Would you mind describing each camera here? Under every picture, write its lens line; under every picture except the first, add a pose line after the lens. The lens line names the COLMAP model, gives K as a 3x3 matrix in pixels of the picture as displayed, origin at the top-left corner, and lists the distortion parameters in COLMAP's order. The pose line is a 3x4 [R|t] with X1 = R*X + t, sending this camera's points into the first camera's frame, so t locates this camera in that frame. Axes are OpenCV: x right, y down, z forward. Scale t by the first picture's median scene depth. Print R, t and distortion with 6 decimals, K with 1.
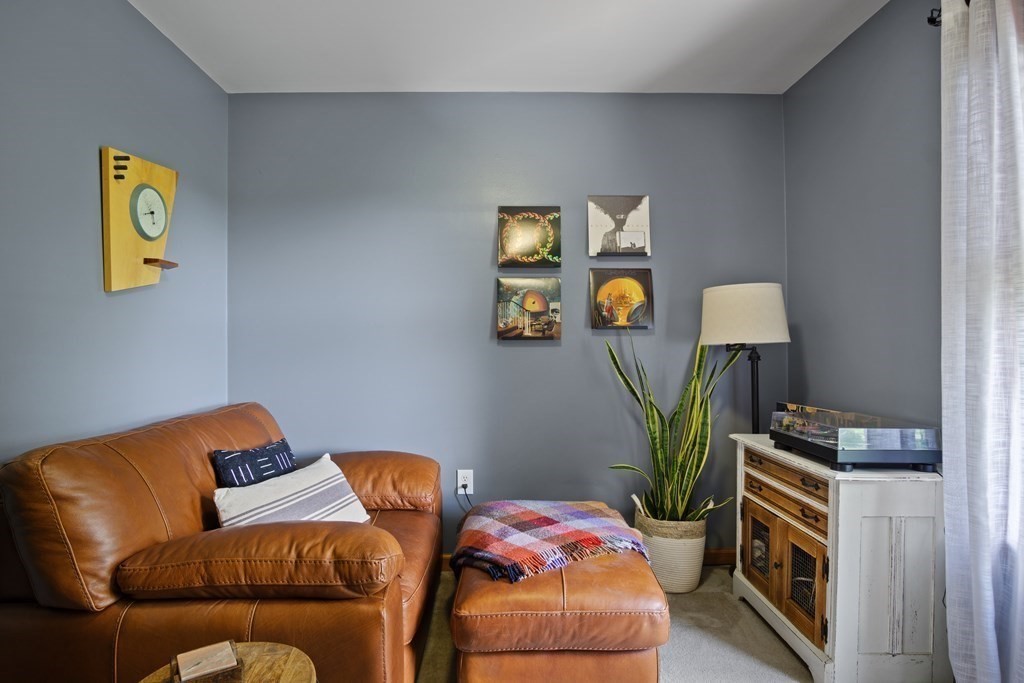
lens RADIAL K [[553.9, 0, 513.7], [0, 553.9, 343.9], [0, 0, 1]] dist [-0.038297, 0.010245]
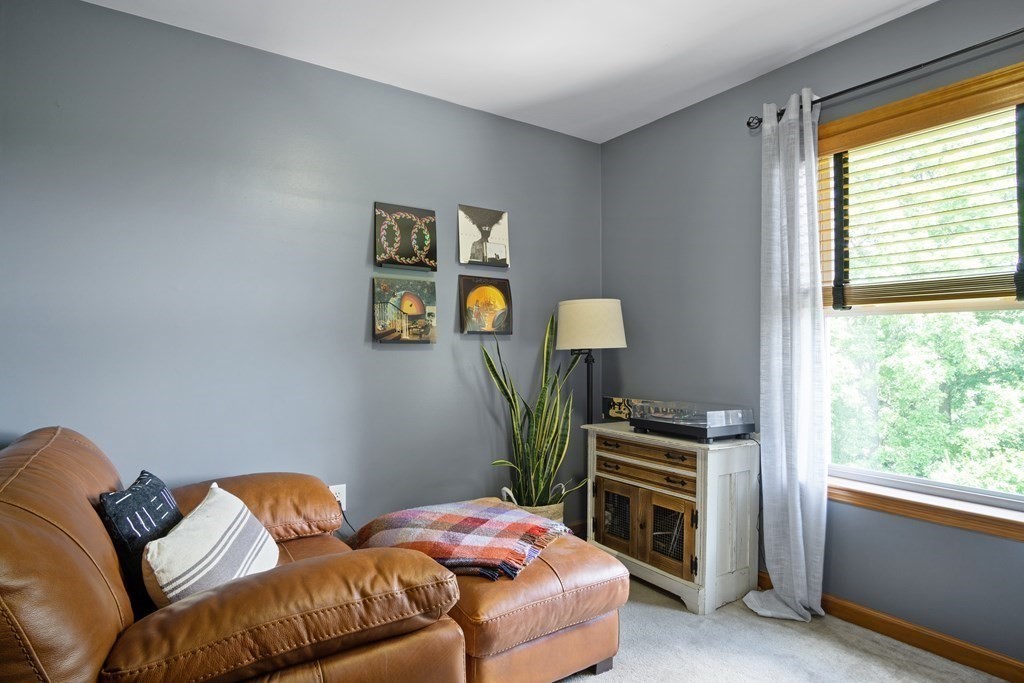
lens RADIAL K [[553.9, 0, 512.3], [0, 553.9, 346.4], [0, 0, 1]] dist [-0.038297, 0.010245]
pose [[0.835885, 0.008513, 0.548839, -0.439346], [-0.006763, 0.999964, -0.005211, 0.002143], [-0.548863, 0.000644, 0.835912, 0.104126]]
